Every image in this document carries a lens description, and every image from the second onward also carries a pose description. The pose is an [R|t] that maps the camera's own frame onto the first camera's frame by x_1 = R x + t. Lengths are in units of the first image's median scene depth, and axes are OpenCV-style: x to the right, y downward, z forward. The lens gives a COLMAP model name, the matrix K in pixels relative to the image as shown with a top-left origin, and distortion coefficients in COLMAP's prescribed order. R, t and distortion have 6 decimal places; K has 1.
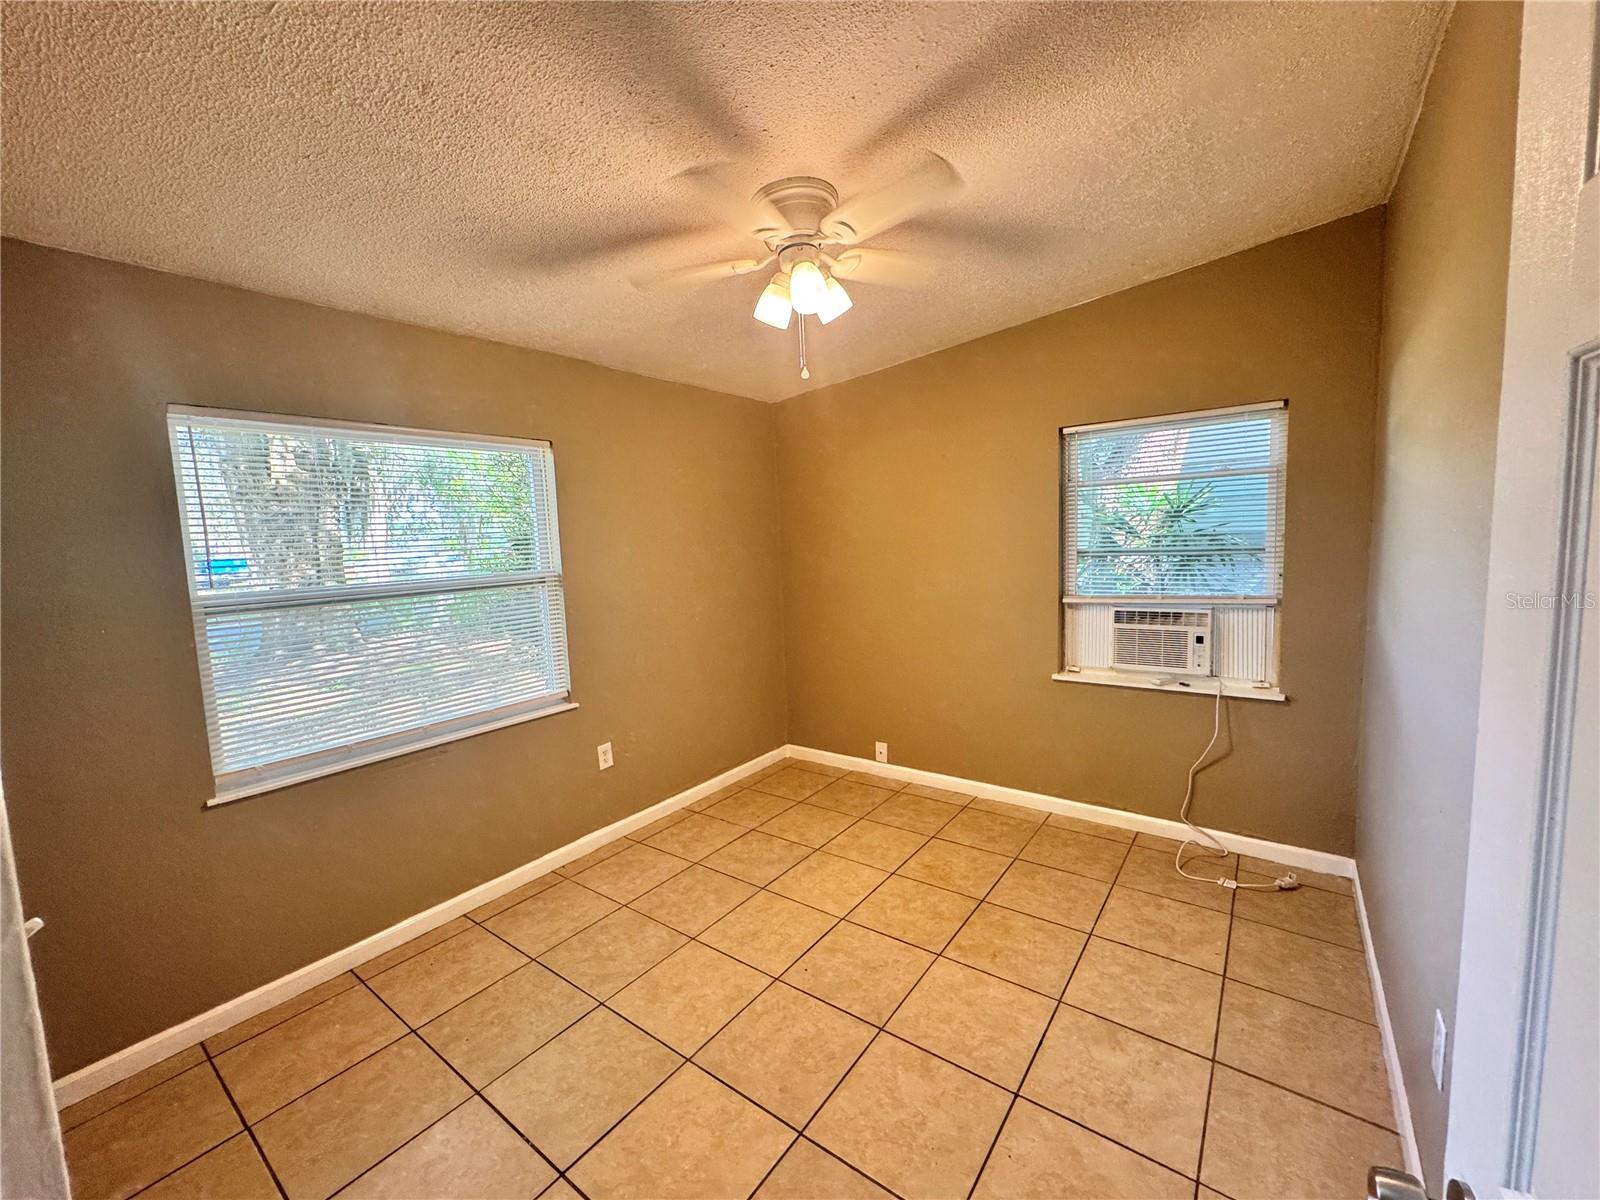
lens RADIAL K [[640.0, 0, 801.6], [0, 640.0, 603.0], [0, 0, 1]] dist [-0.005310, 0.000089]
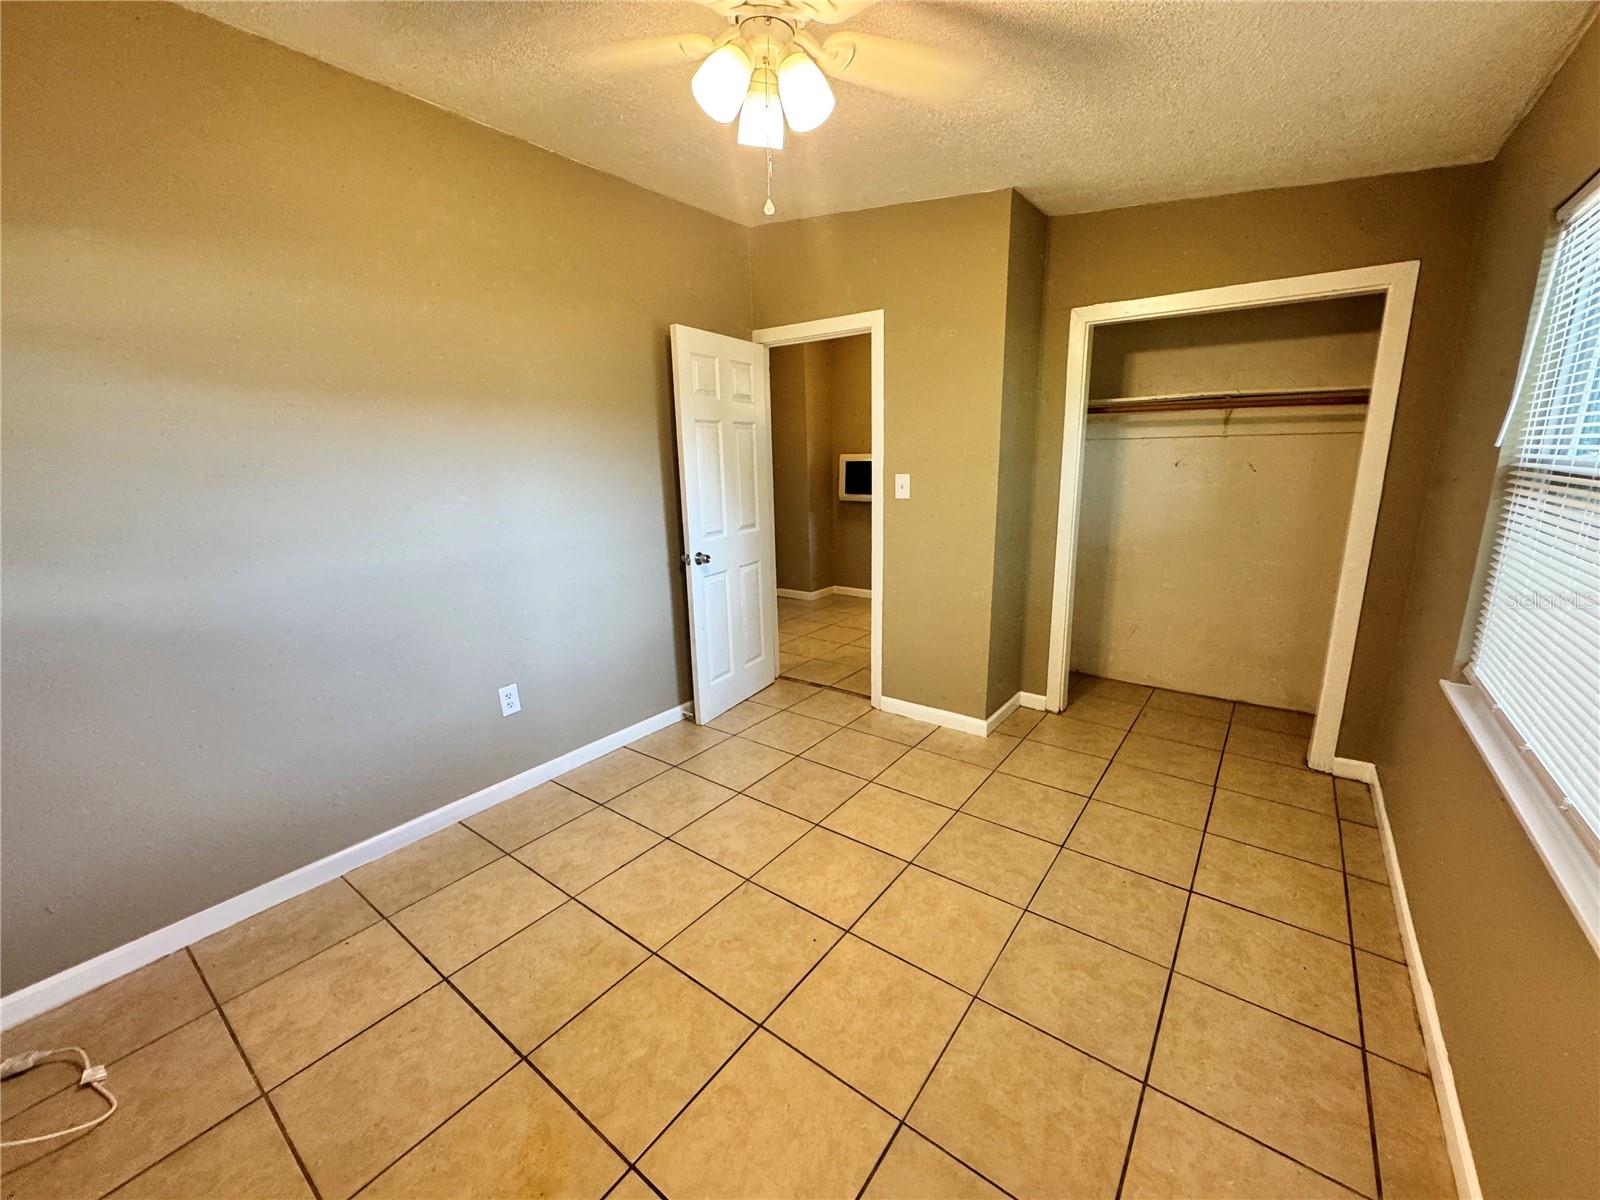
lens RADIAL K [[640.0, 0, 806.5], [0, 640.0, 599.6], [0, 0, 1]] dist [-0.005310, 0.000089]
pose [[-0.998213, 0.058802, 0.010627, -0.018623], [0.059059, 0.943799, 0.325202, -0.147311], [0.009093, 0.325248, -0.945585, 1.707848]]
